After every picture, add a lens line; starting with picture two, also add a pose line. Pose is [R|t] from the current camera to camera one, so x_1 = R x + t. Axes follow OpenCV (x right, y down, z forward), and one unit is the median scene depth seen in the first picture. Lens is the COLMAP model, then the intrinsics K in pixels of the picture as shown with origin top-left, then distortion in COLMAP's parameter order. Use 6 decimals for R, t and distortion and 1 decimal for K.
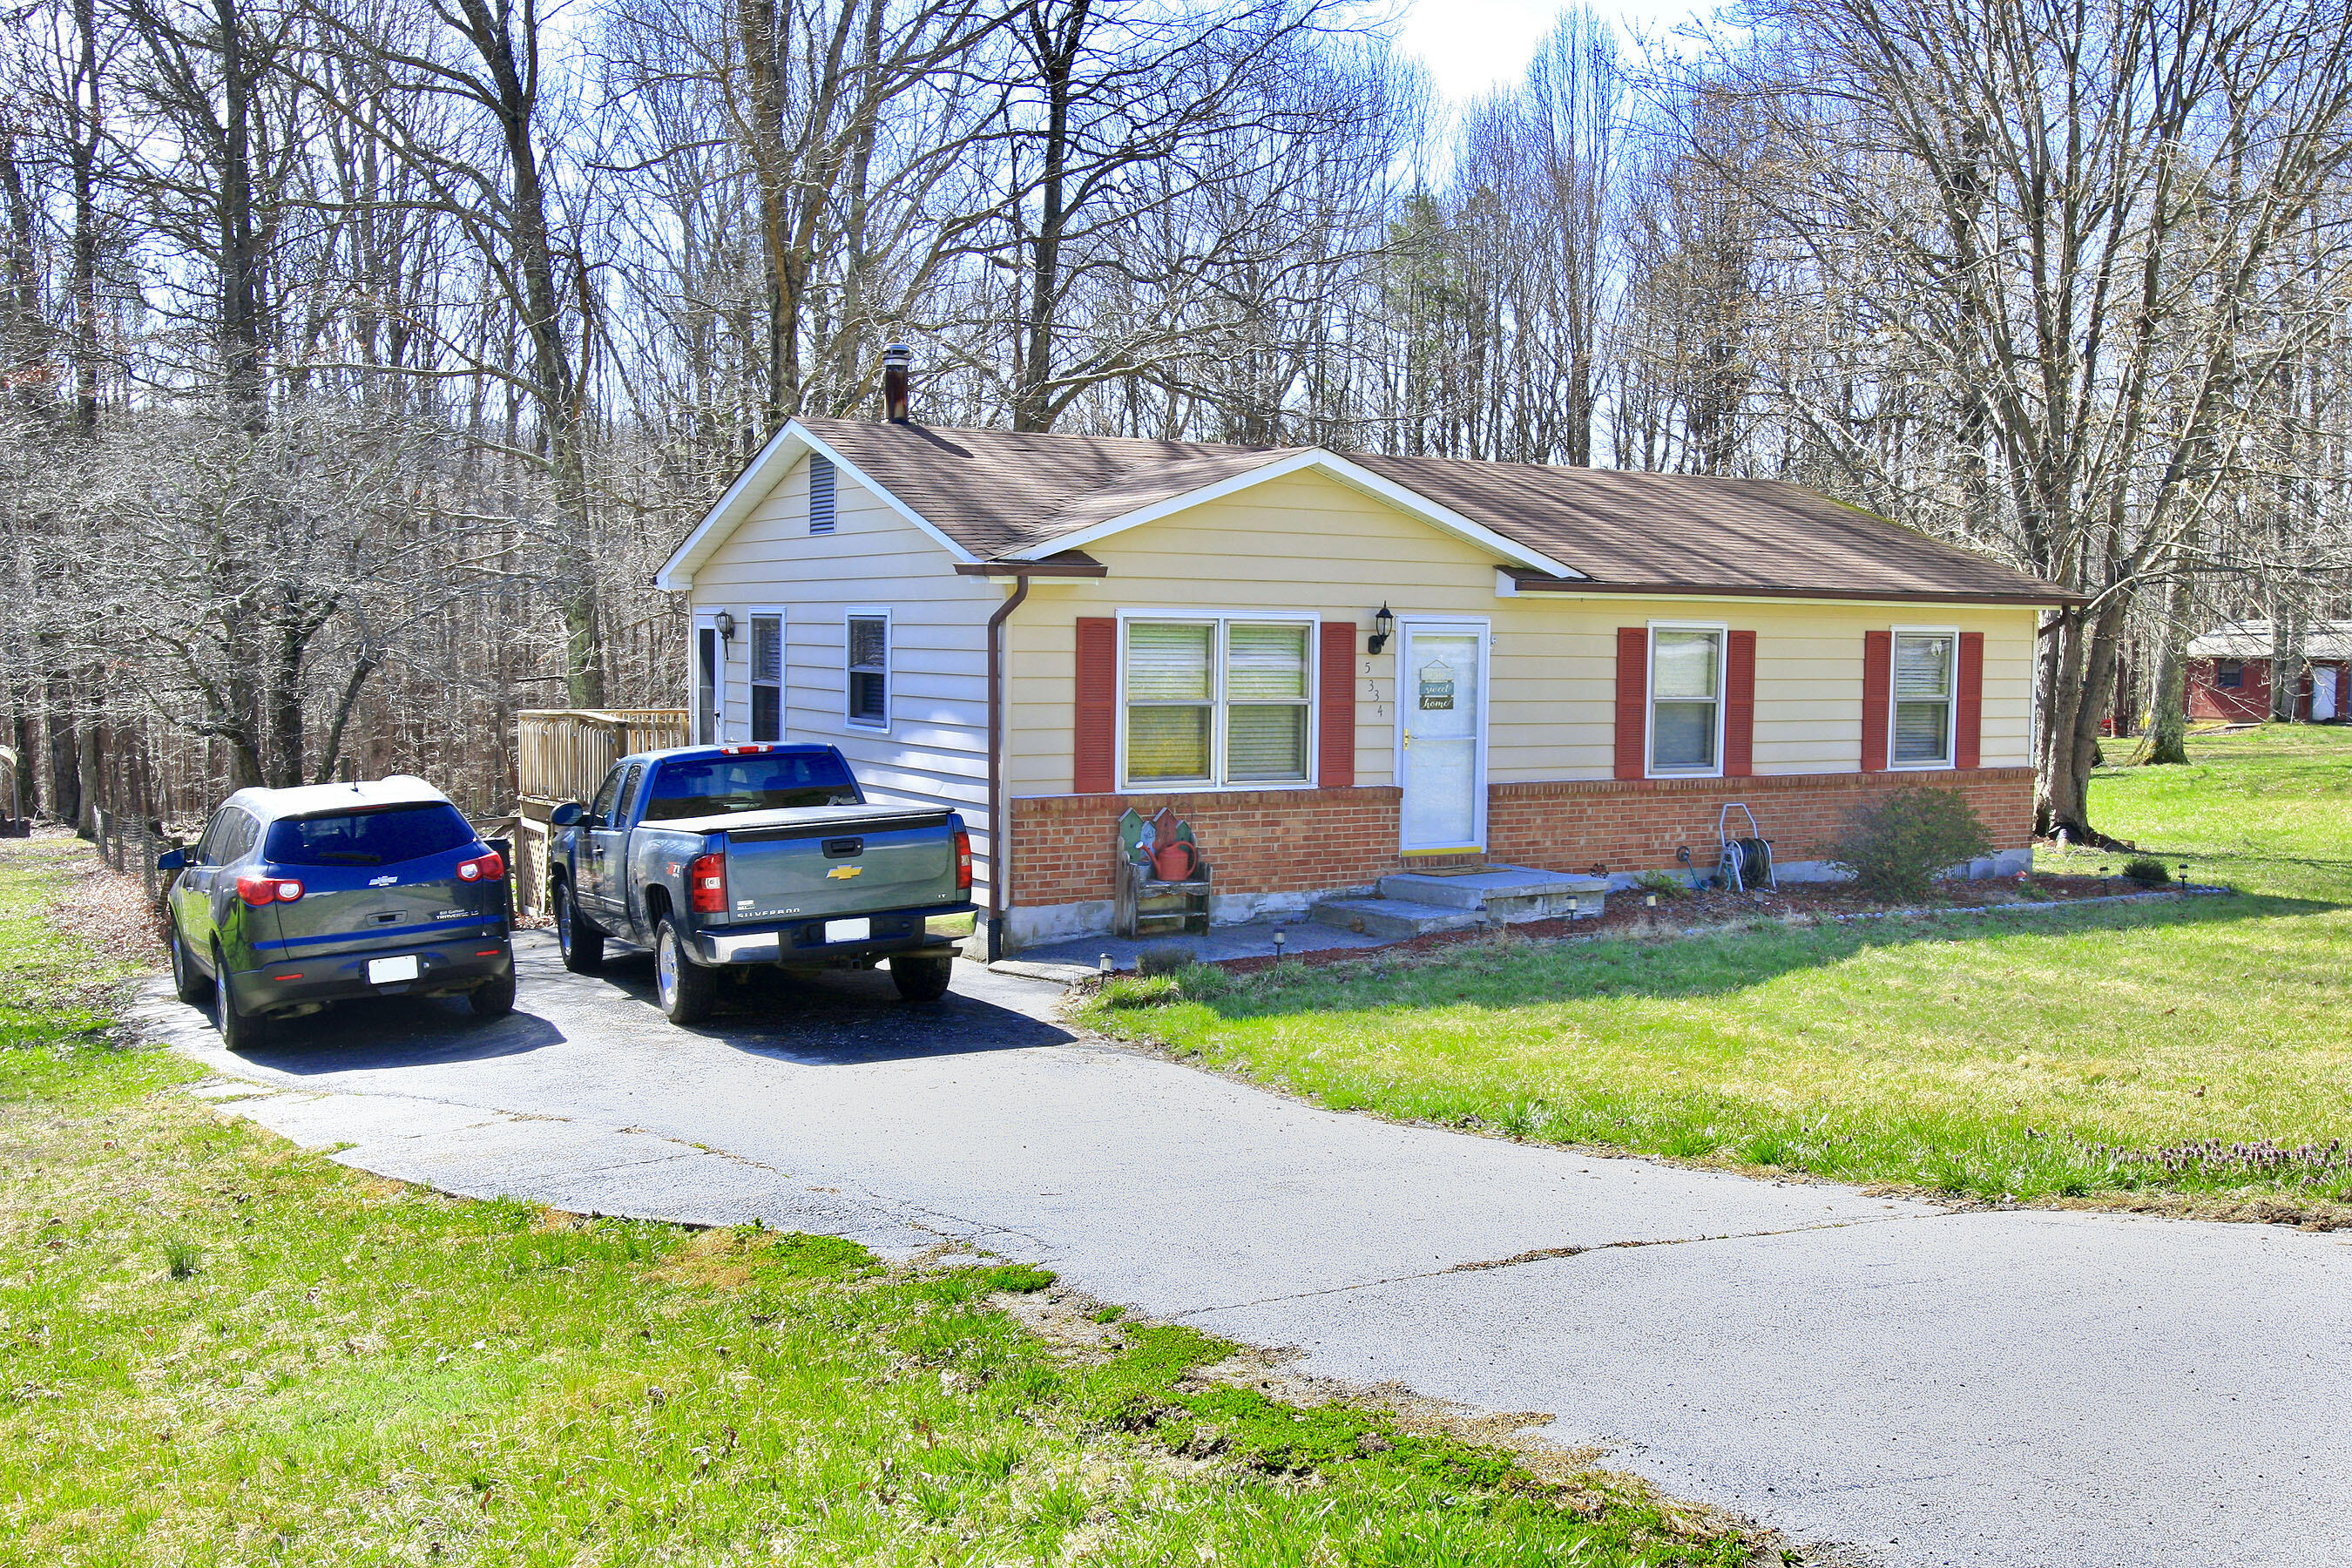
lens RADIAL K [[2414.3, 0, 1176.0], [0, 2414.3, 784.0], [0, 0, 1]] dist [-0.015255, 0.010287]
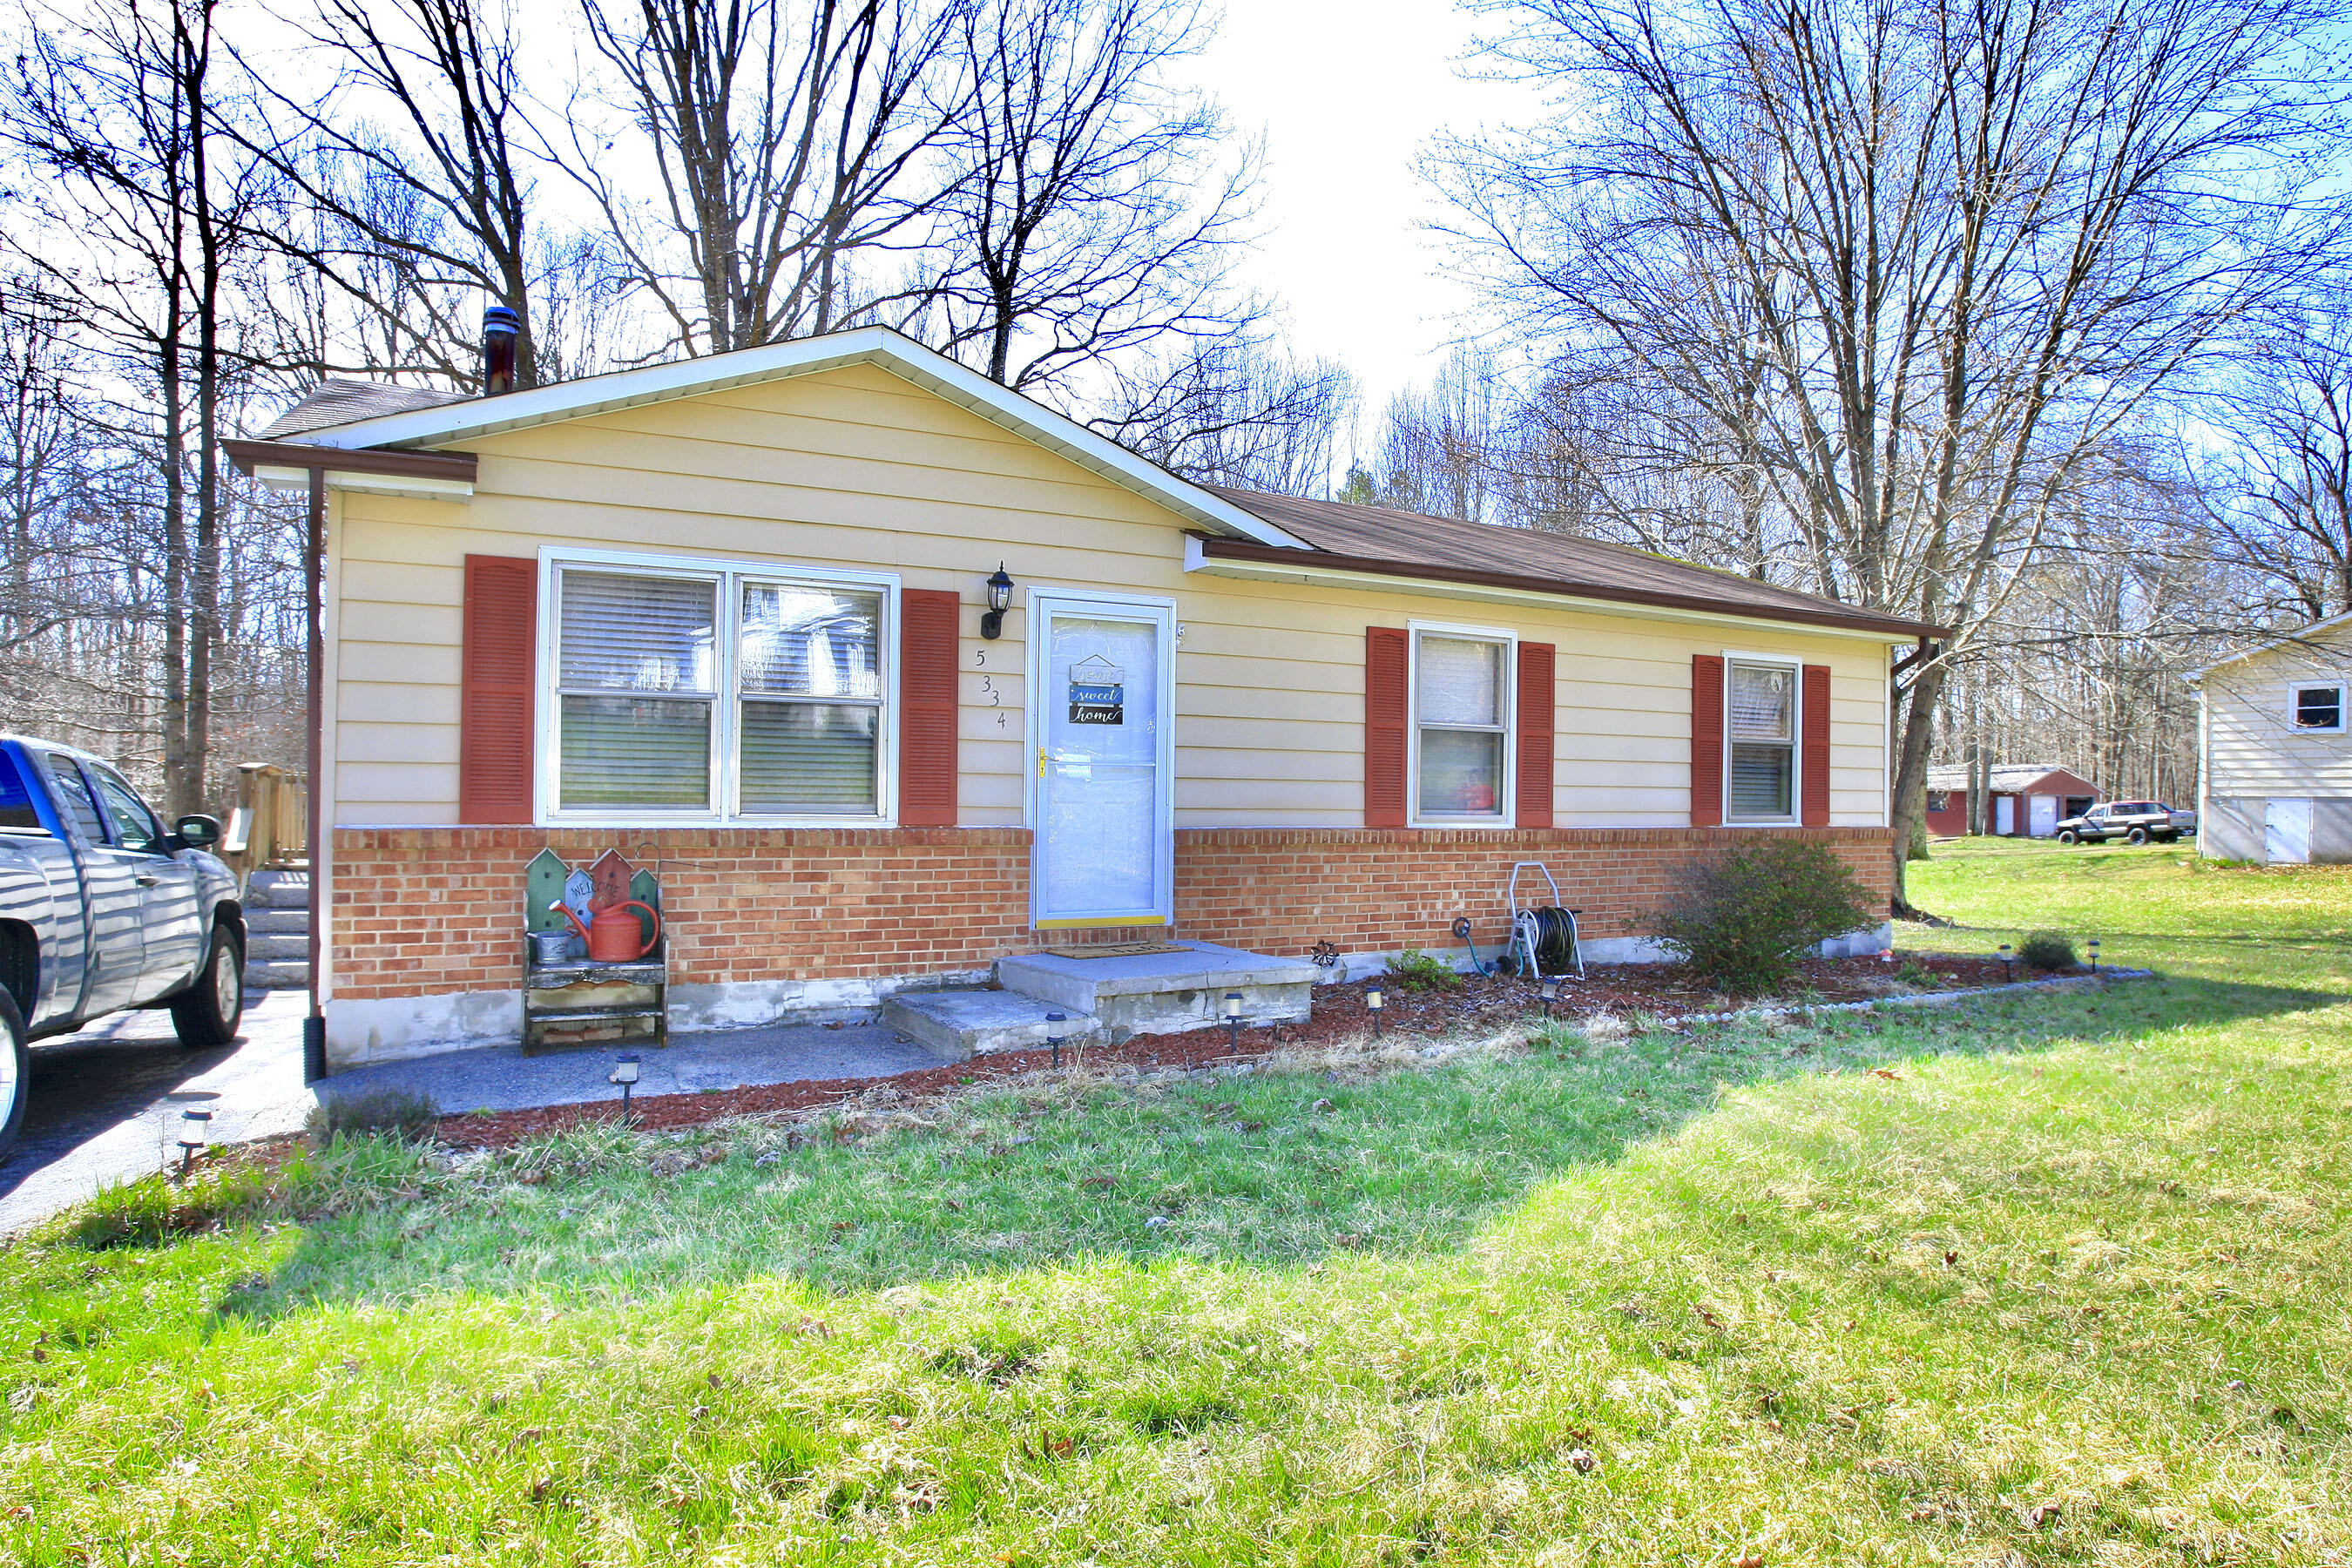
lens RADIAL K [[1402.3, 0, 1176.0], [0, 1402.3, 784.0], [0, 0, 1]] dist [-0.096038, 0.046259]
pose [[0.997786, -0.000653, -0.066503, 0.152996], [-0.004353, 0.997167, -0.075098, 0.017494], [0.066363, 0.075222, 0.994956, 0.564225]]
